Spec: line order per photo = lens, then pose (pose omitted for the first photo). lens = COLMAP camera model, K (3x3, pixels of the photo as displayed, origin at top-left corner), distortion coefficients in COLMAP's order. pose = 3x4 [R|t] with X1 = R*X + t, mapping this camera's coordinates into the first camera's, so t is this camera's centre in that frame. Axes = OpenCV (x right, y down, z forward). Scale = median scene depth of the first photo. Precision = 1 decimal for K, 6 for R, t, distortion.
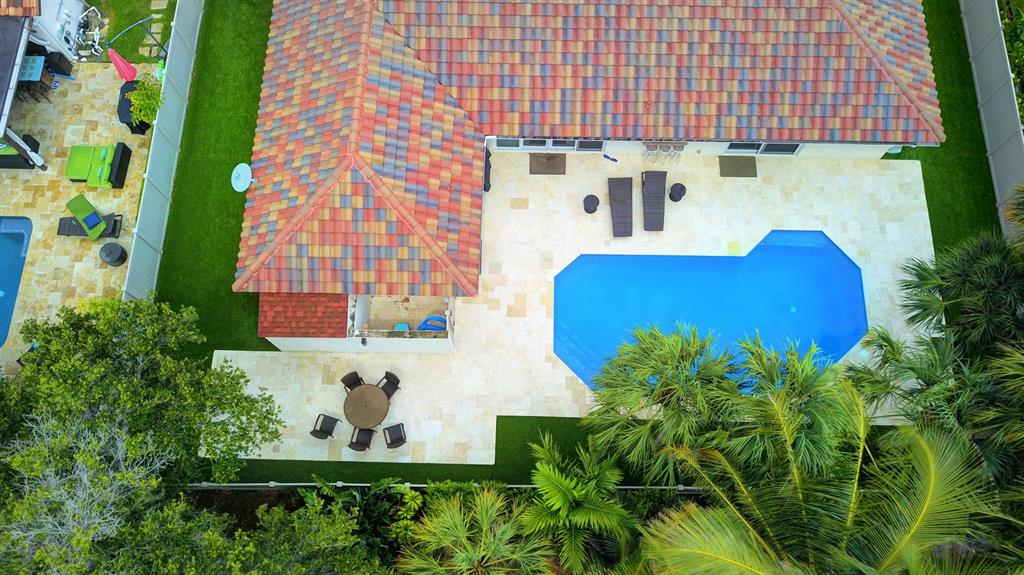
lens RADIAL K [[746.6, 0, 512.0], [0, 746.6, 287.5], [0, 0, 1]] dist [-0.043248, 0.043882]
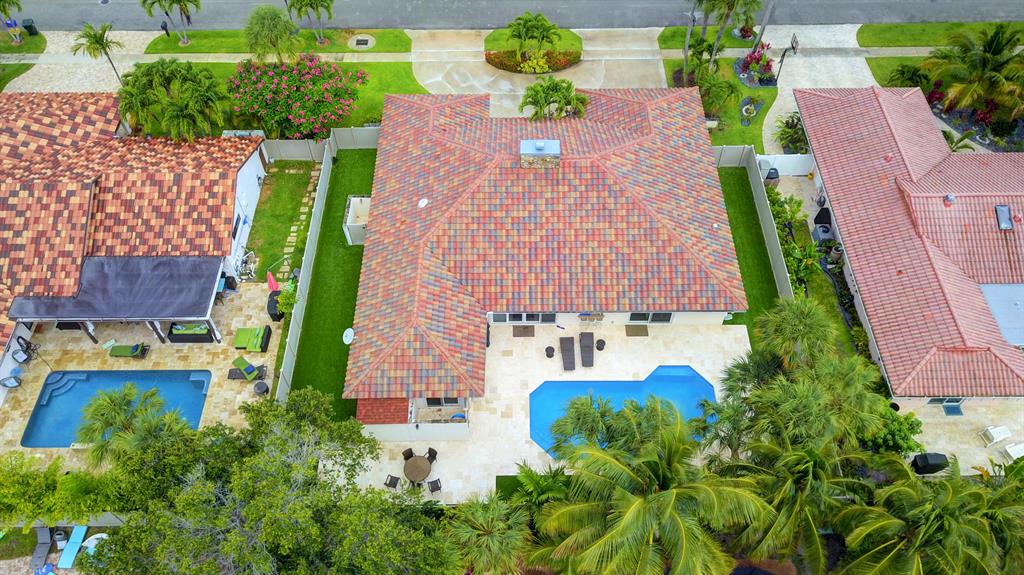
lens RADIAL K [[746.6, 0, 512.0], [0, 746.6, 287.5], [0, 0, 1]] dist [-0.043248, 0.043882]
pose [[0.999727, -0.021553, 0.008968, 0.008920], [0.023310, 0.942407, -0.333655, 0.336323], [-0.001260, 0.333773, 0.942653, -0.693884]]
